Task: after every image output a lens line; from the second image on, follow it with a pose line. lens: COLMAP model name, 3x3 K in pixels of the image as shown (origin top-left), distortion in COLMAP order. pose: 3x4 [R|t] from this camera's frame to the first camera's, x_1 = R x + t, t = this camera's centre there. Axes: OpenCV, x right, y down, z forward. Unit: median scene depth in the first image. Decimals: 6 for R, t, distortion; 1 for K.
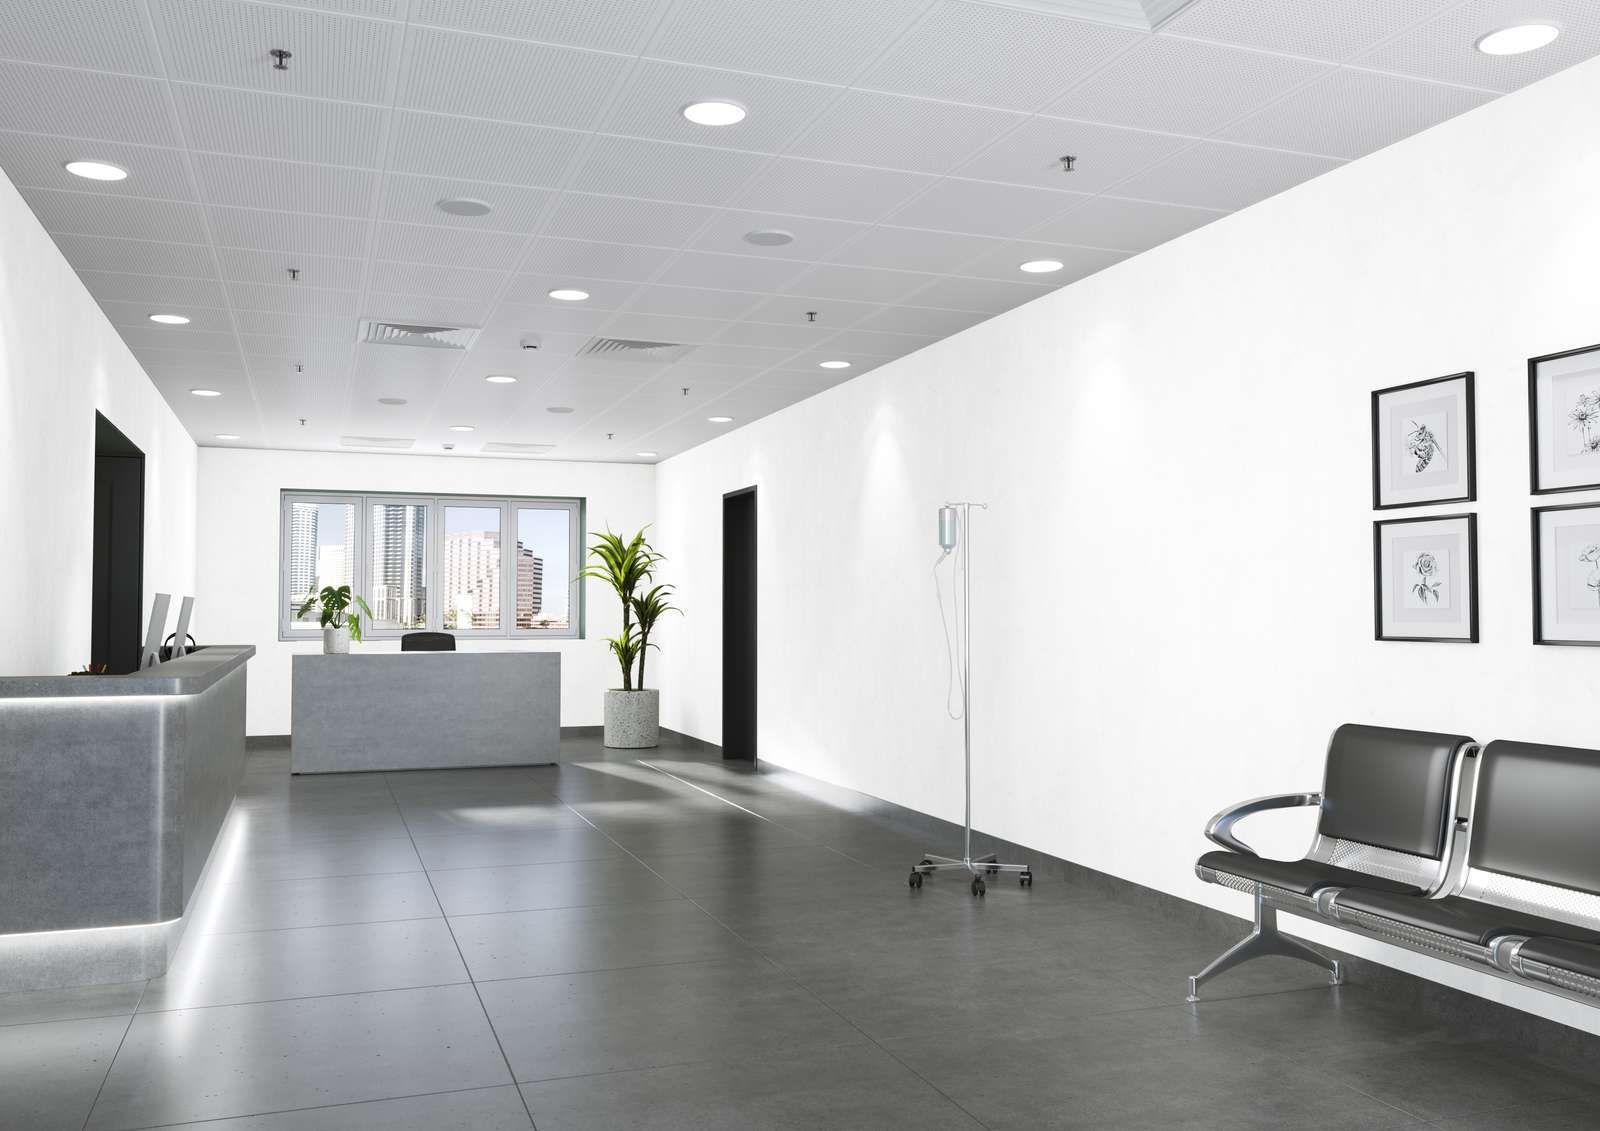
lens RADIAL K [[1335.5, 0, 800.0], [0, 1335.5, 565.5], [0, 0, 1]] dist [-0.005568, 0.005896]
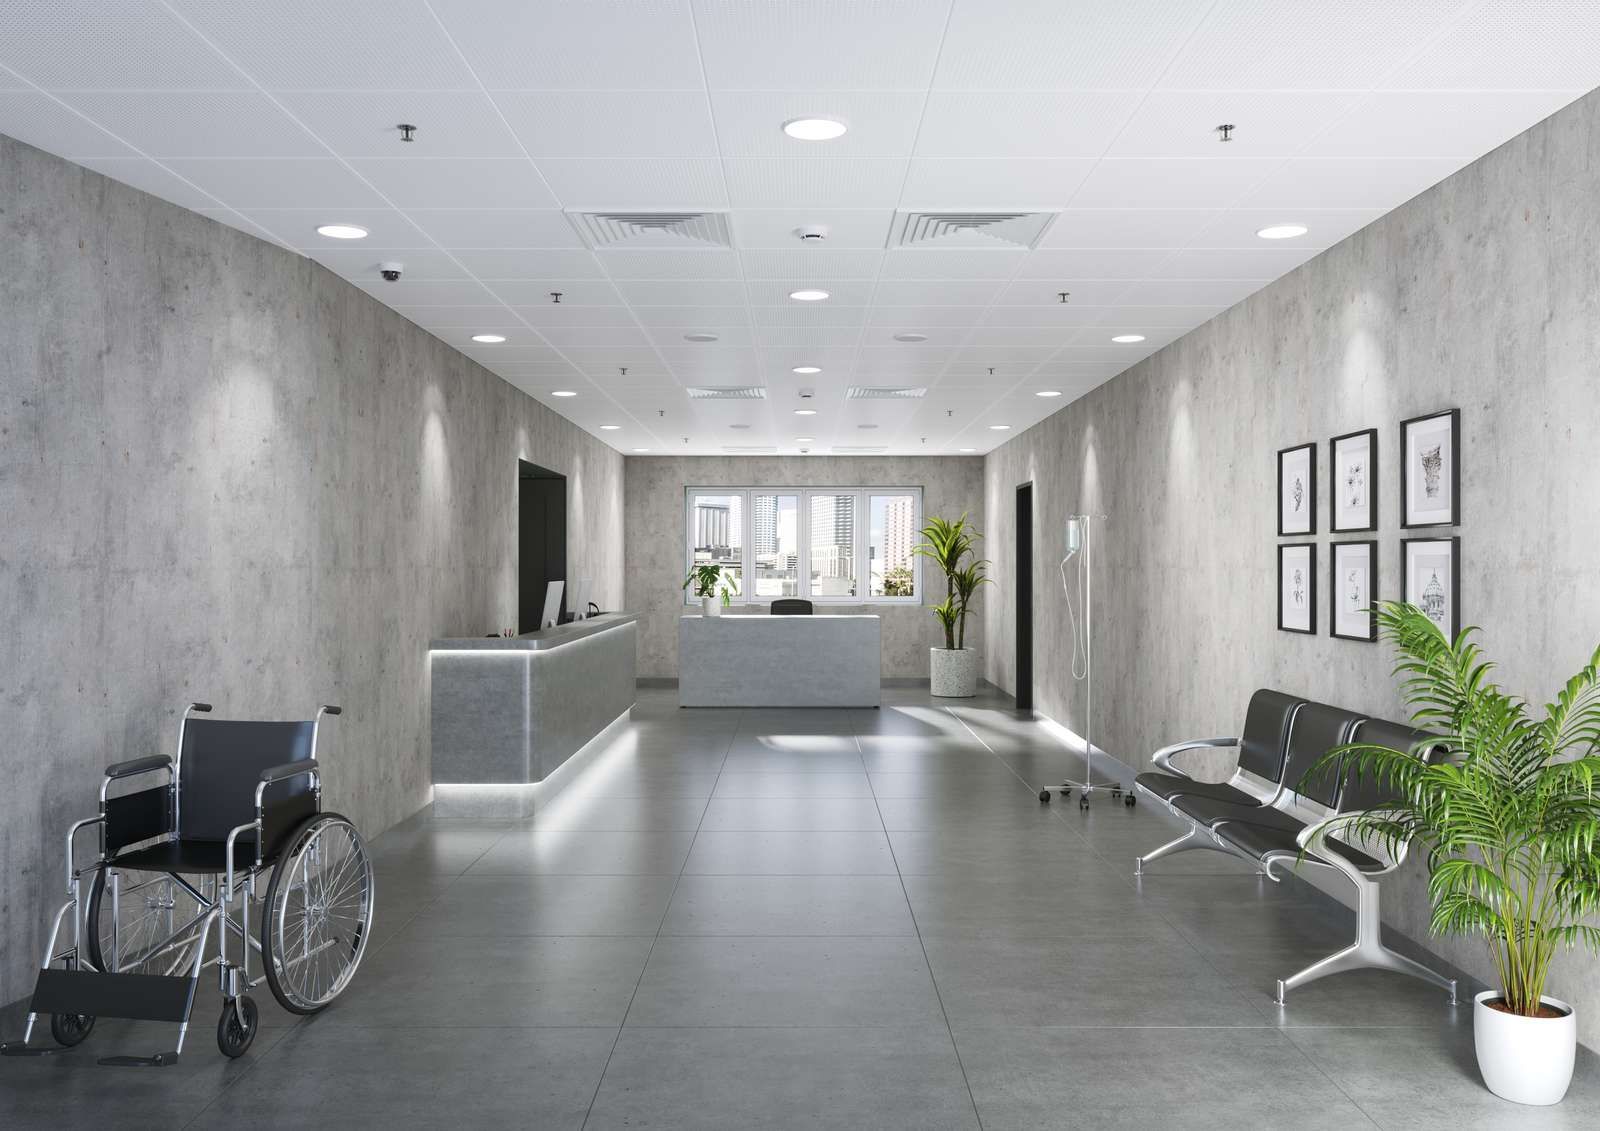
lens RADIAL K [[1335.5, 0, 800.0], [0, 1335.5, 565.5], [0, 0, 1]] dist [-0.005568, 0.005896]
pose [[0.939275, -0.000001, -0.343166, 0.357295], [0.012028, 0.999386, 0.032921, -0.051255], [0.342955, -0.035050, 0.938698, -0.388672]]
